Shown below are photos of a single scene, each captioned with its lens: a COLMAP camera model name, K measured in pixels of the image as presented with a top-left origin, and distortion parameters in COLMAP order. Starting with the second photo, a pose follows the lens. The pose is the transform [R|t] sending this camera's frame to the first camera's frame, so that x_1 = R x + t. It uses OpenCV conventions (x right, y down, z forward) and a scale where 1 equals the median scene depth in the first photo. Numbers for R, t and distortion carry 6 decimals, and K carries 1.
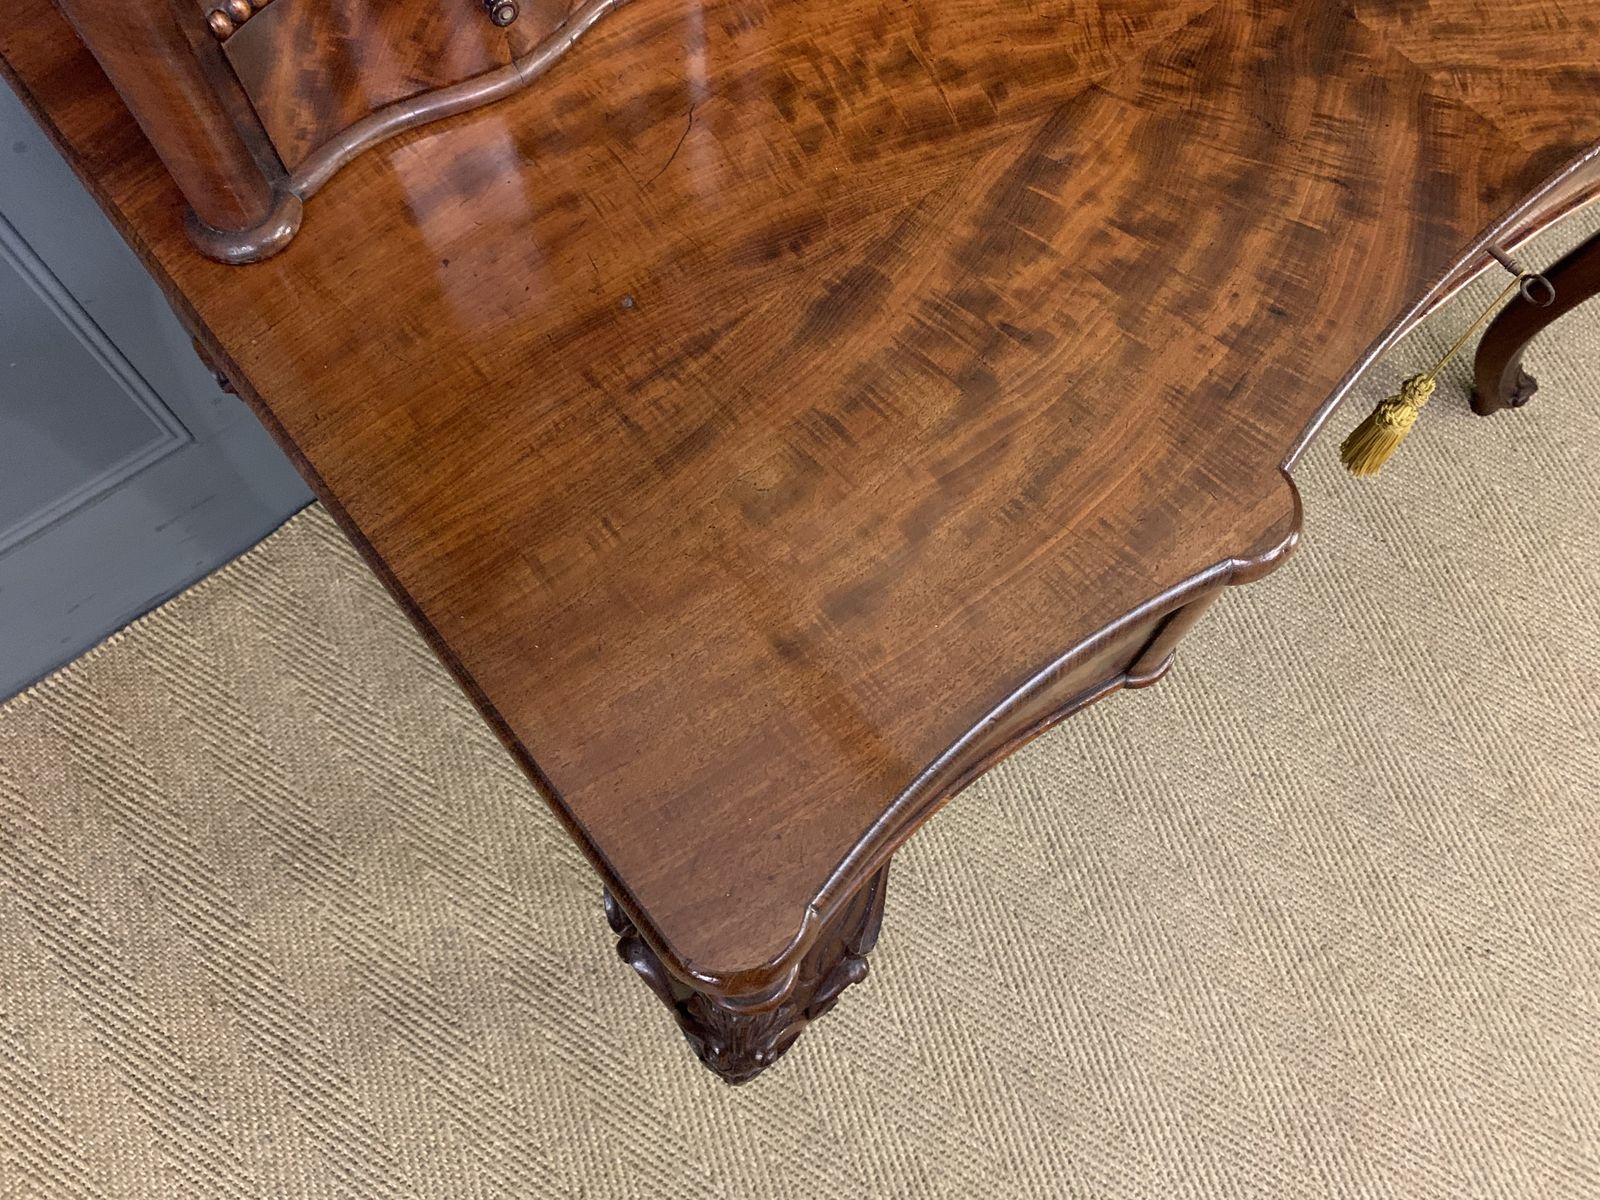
lens RADIAL K [[1237.8, 0, 801.9], [0, 1237.8, 603.3], [0, 0, 1]] dist [0.041466, -0.031148]
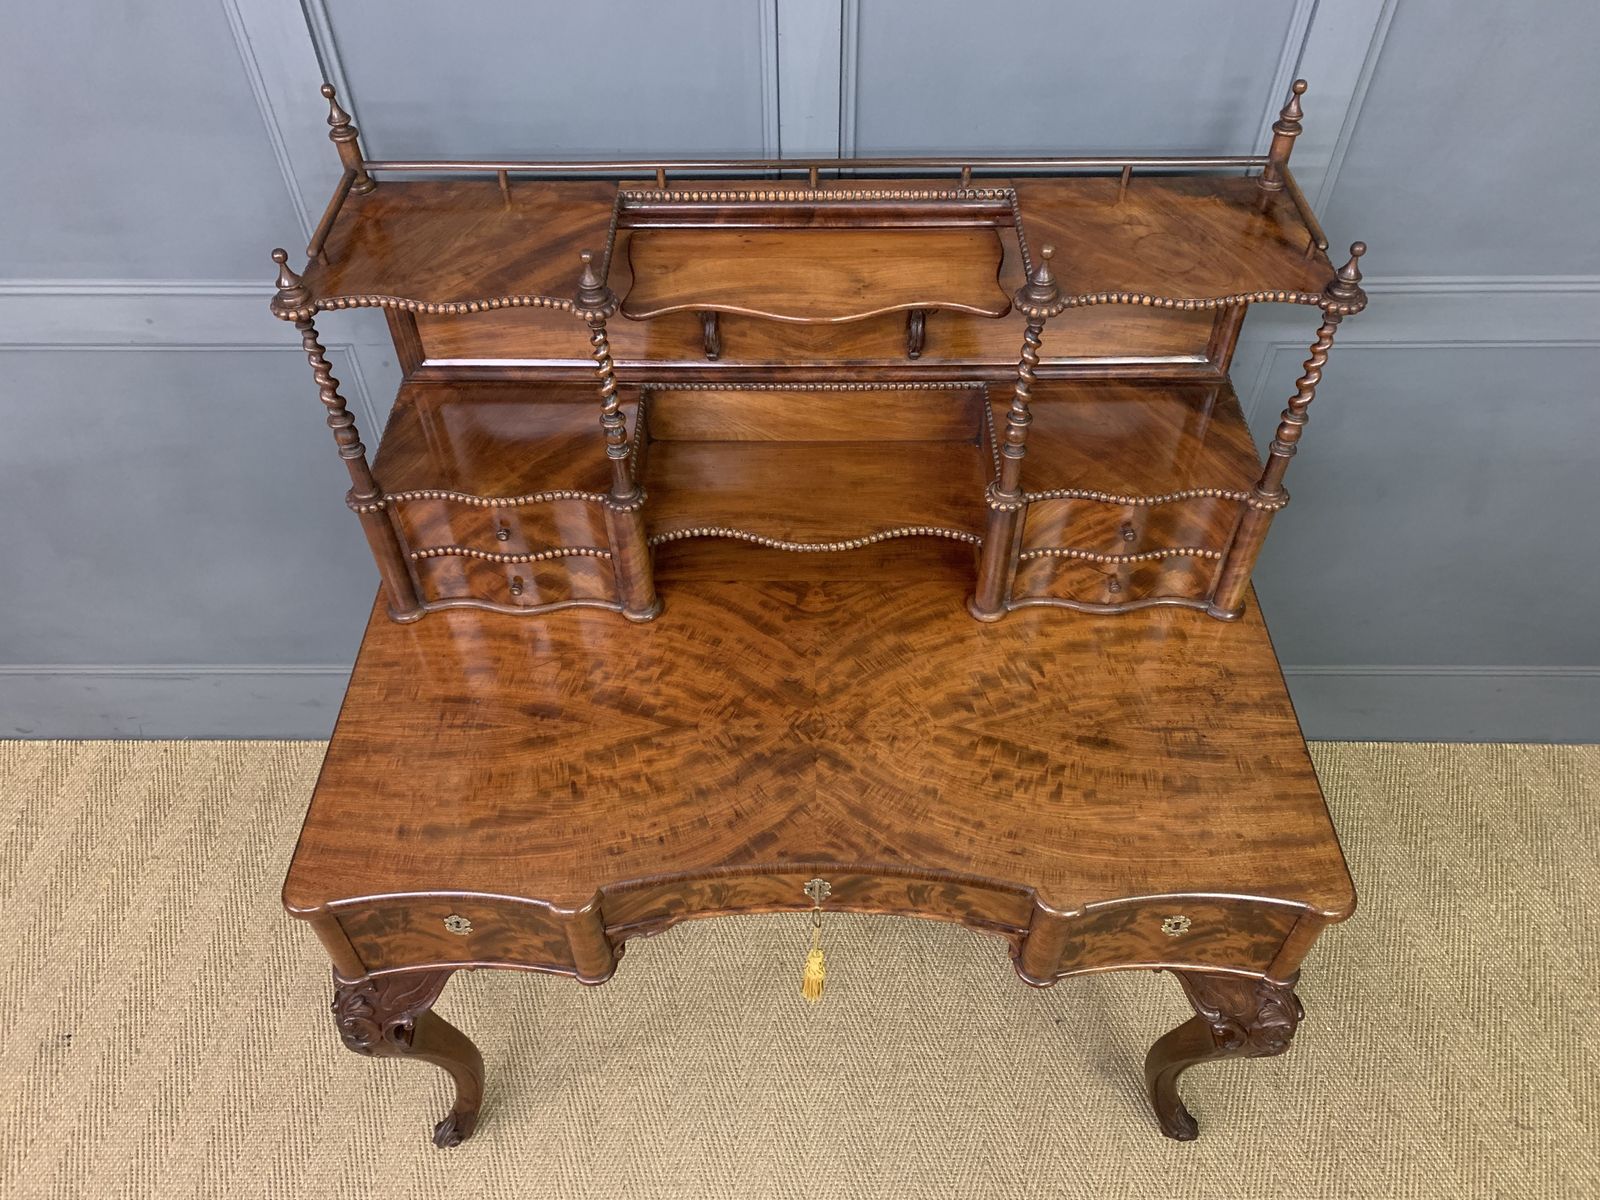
lens RADIAL K [[1237.8, 0, 804.3], [0, 1237.8, 609.2], [0, 0, 1]] dist [0.041466, -0.031148]
pose [[0.776702, 0.453834, -0.436770, 1.321070], [-0.575280, 0.793503, -0.198508, -0.251299], [0.256489, 0.405447, 0.877397, -1.081985]]
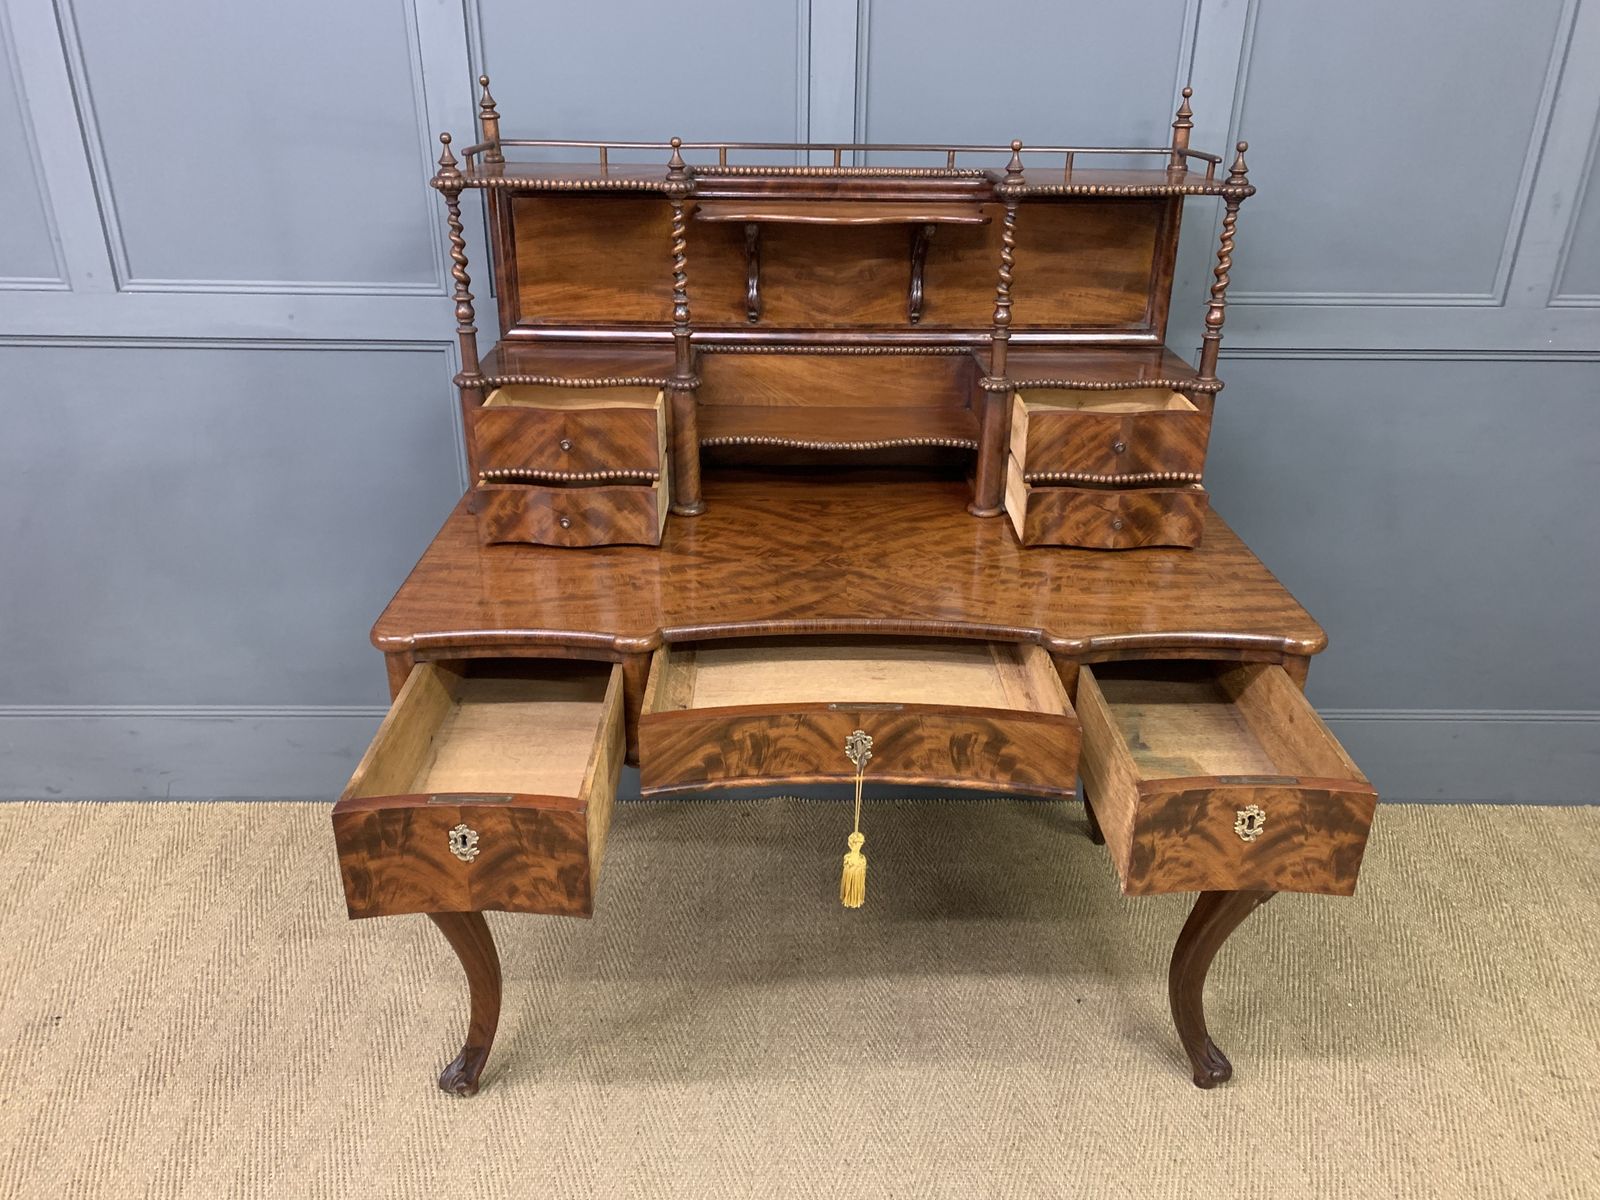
lens RADIAL K [[1237.8, 0, 811.5], [0, 1237.8, 601.9], [0, 0, 1]] dist [0.041466, -0.031148]
pose [[0.793665, 0.248572, -0.555255, 1.874469], [-0.562437, 0.647676, -0.513985, 0.928458], [0.231864, 0.720228, 0.653844, -0.635307]]
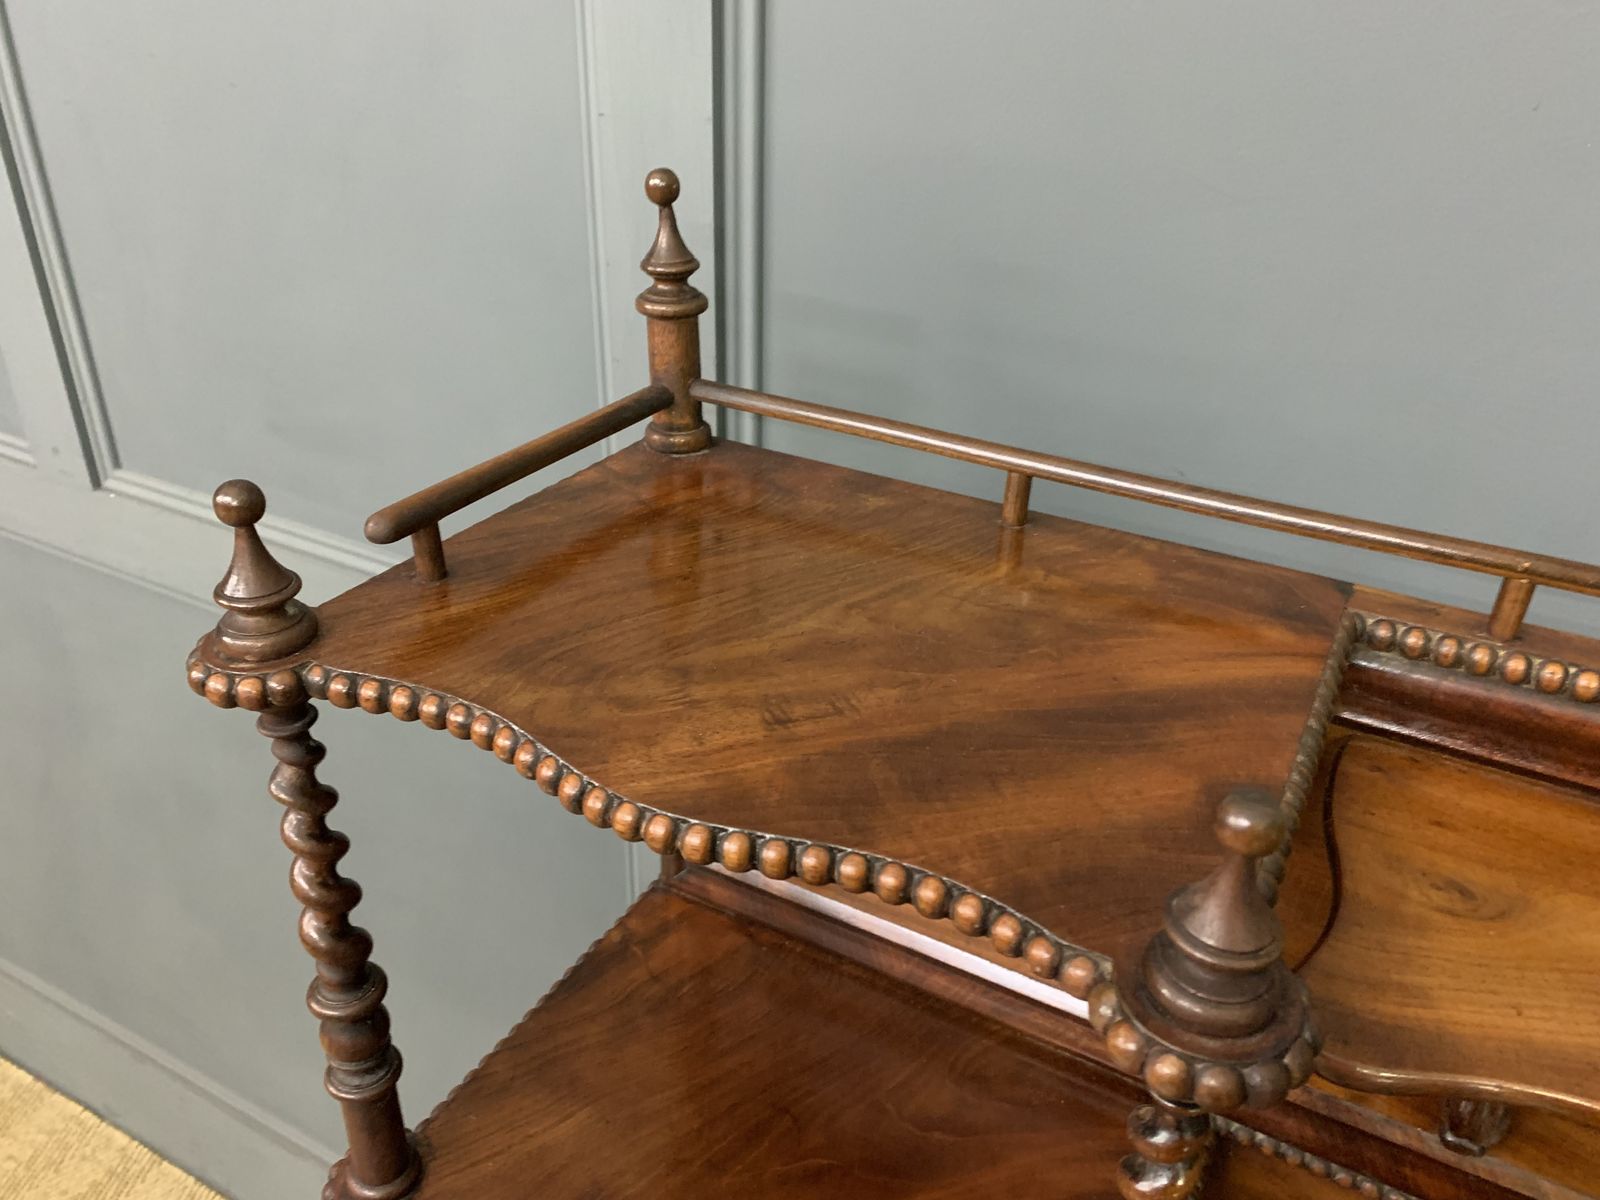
lens RADIAL K [[1237.8, 0, 802.7], [0, 1237.8, 592.1], [0, 0, 1]] dist [0.041466, -0.031148]
pose [[0.384413, 0.437704, -0.812799, 0.204588], [-0.861307, 0.486911, -0.145147, -0.728883], [0.332229, 0.755866, 0.564172, -0.029415]]
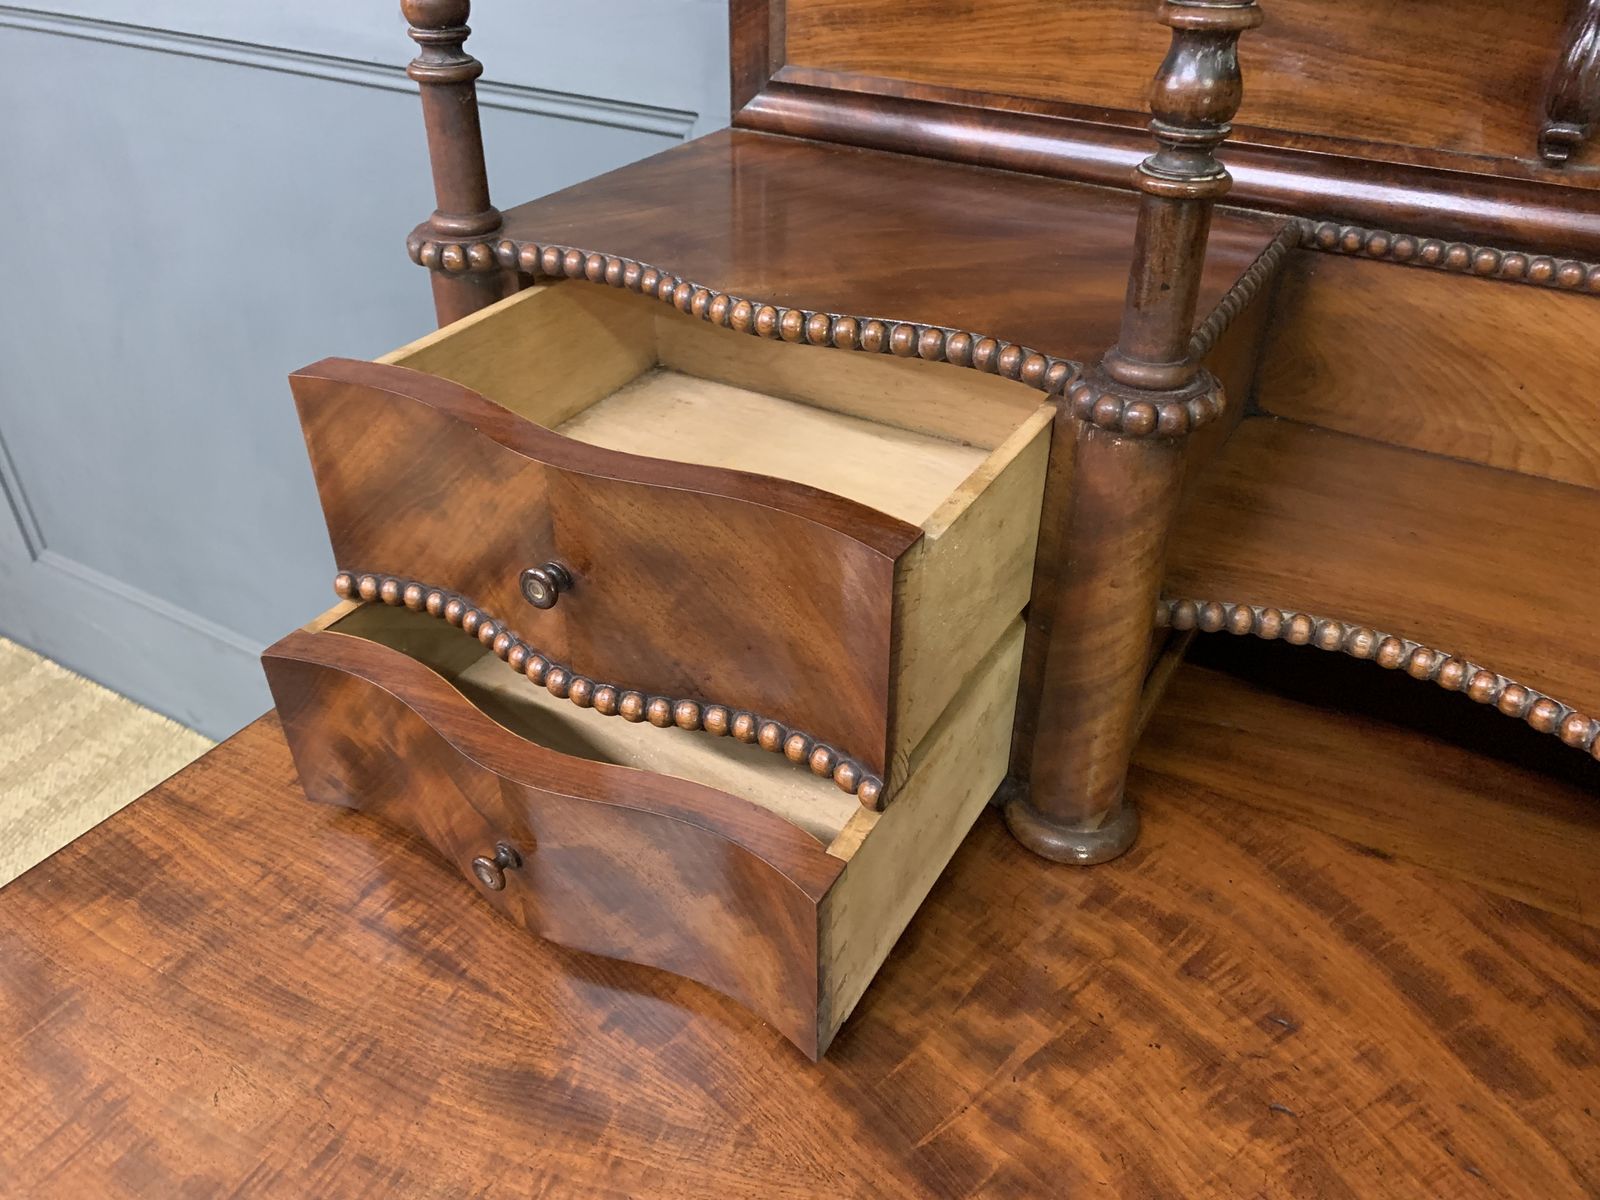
lens RADIAL K [[1237.8, 0, 798.4], [0, 1237.8, 589.7], [0, 0, 1]] dist [0.041466, -0.031148]
pose [[0.352435, 0.503799, -0.788654, 0.460194], [-0.866116, 0.494777, -0.070983, -0.427951], [0.354447, 0.708083, 0.610725, 0.388522]]
